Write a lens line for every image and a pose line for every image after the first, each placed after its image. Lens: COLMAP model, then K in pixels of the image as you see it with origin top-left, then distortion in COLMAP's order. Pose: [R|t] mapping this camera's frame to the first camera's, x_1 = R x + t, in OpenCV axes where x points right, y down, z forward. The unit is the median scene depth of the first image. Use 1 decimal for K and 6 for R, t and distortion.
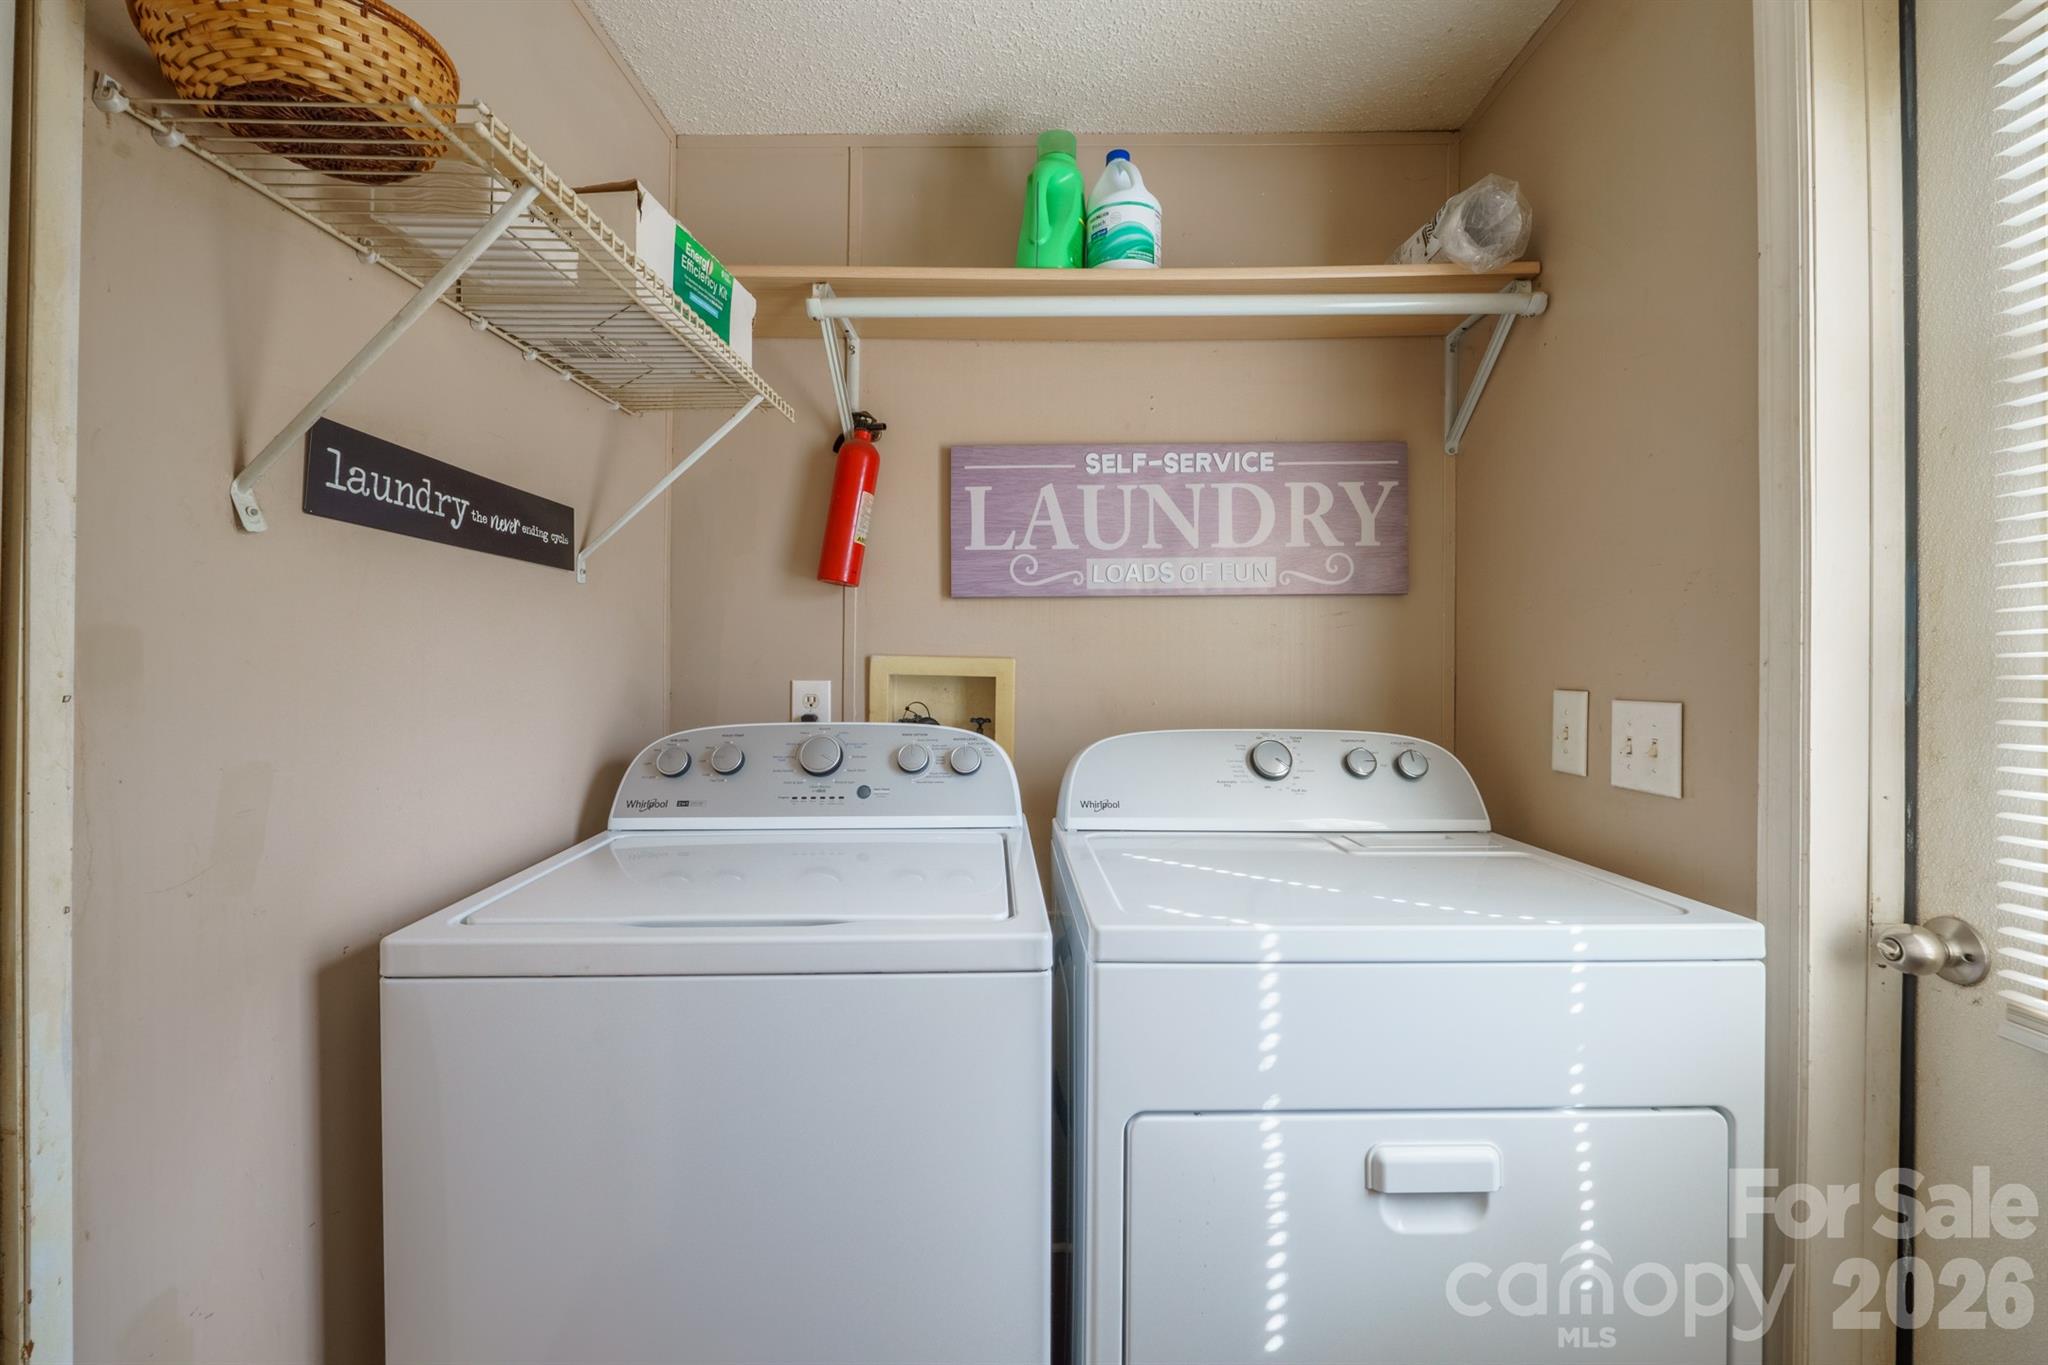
lens RADIAL K [[866.1, 0, 1025.2], [0, 866.1, 676.2], [0, 0, 1]] dist [-0.005114, -0.000516]
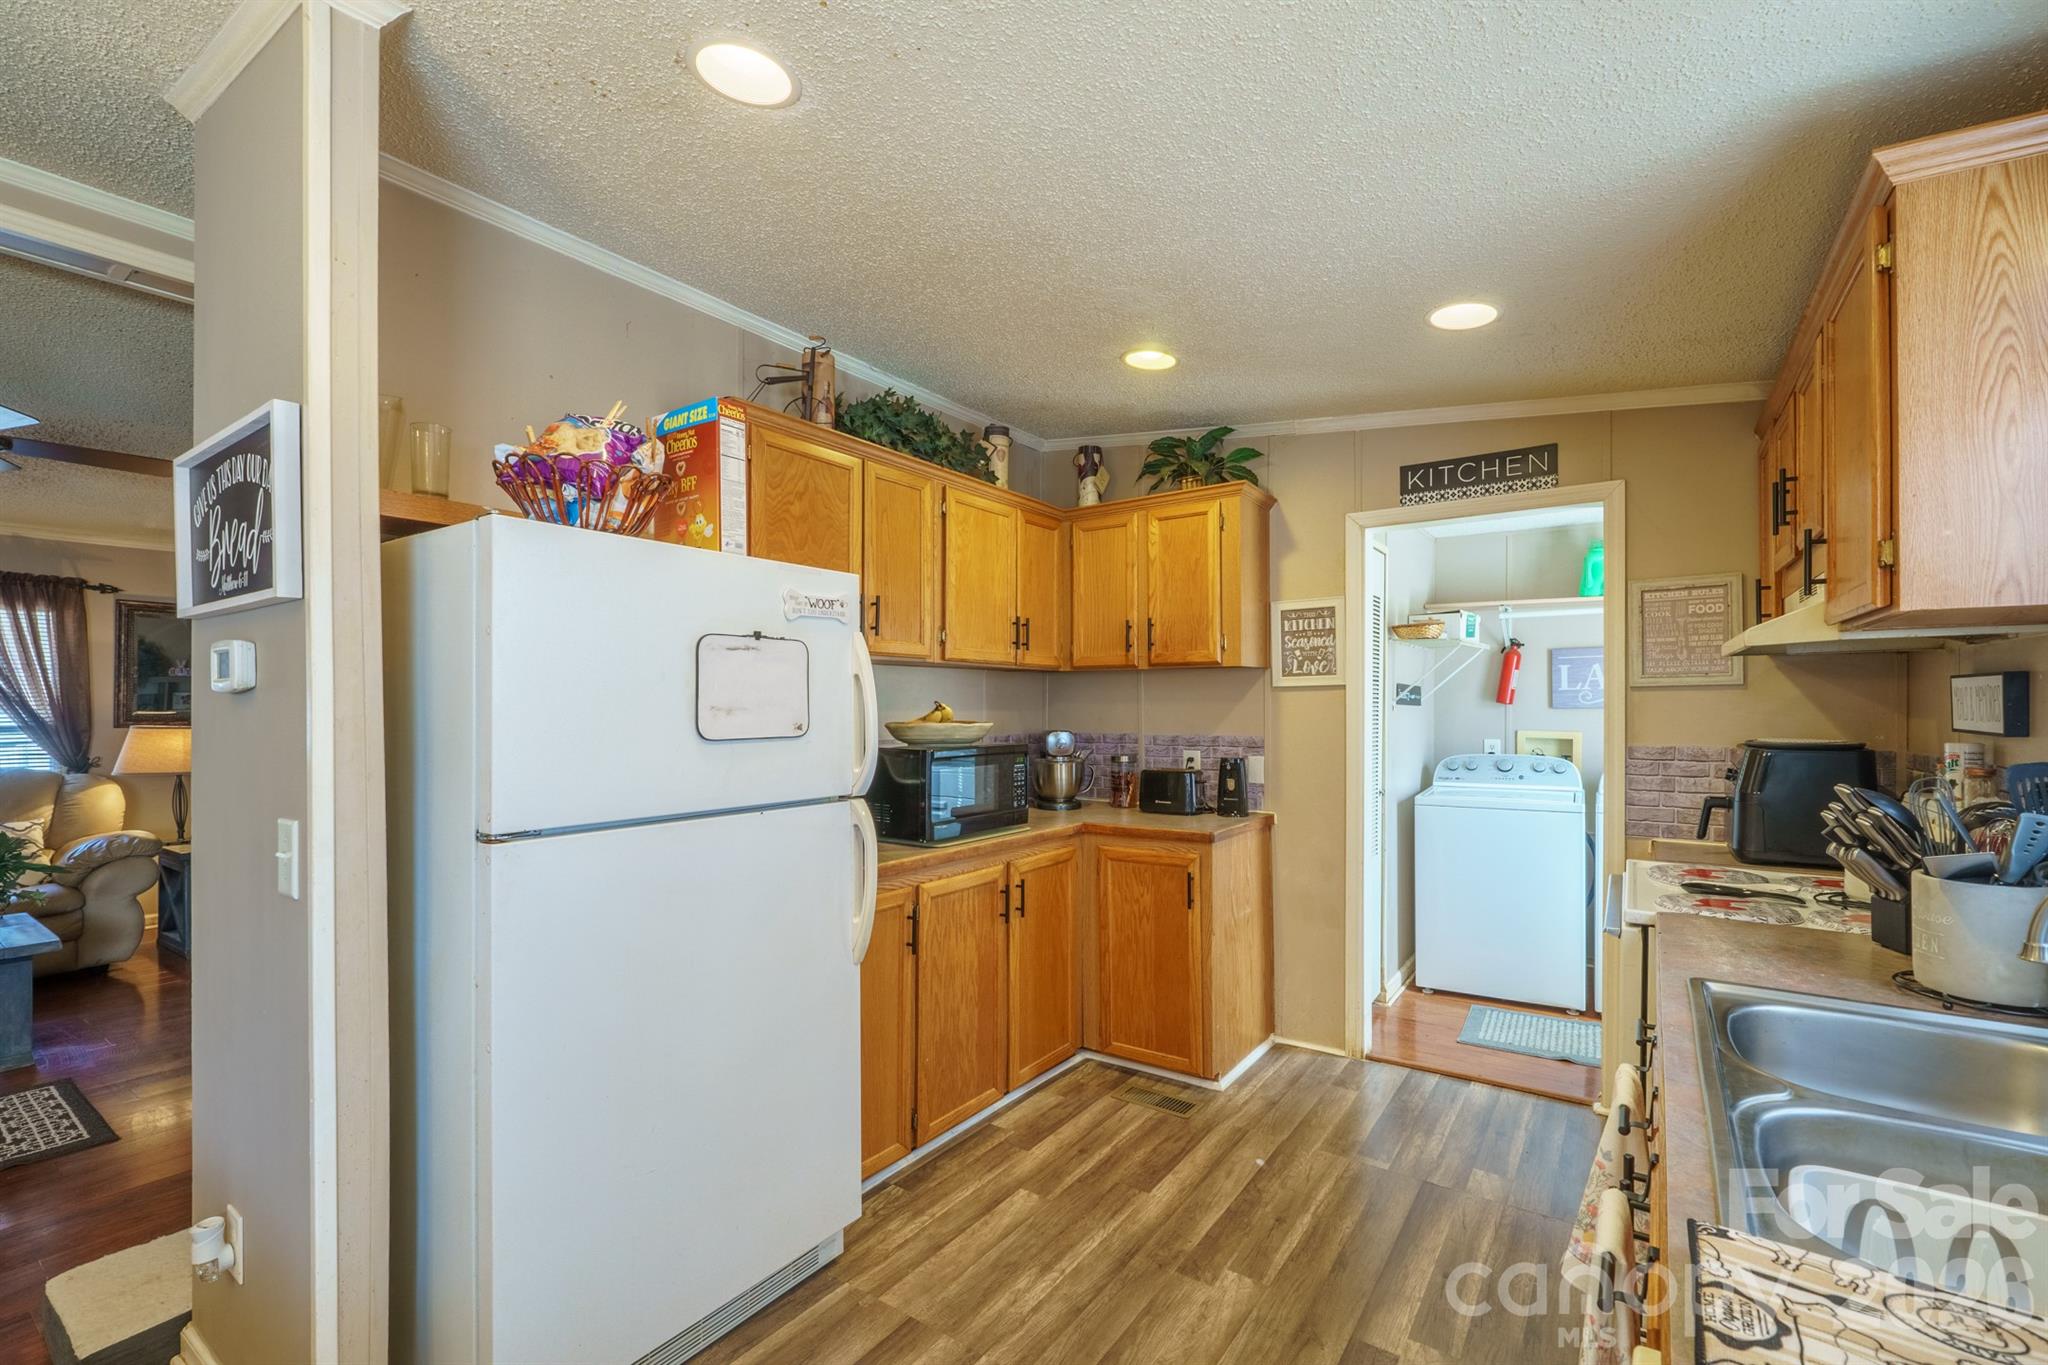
lens RADIAL K [[866.1, 0, 1042.1], [0, 866.1, 702.7], [0, 0, 1]] dist [-0.005114, -0.000516]
pose [[0.815311, -0.001971, -0.579020, 0.167687], [-0.000068, 0.999994, -0.003500, -0.098545], [0.579024, 0.002893, 0.815306, -1.996382]]
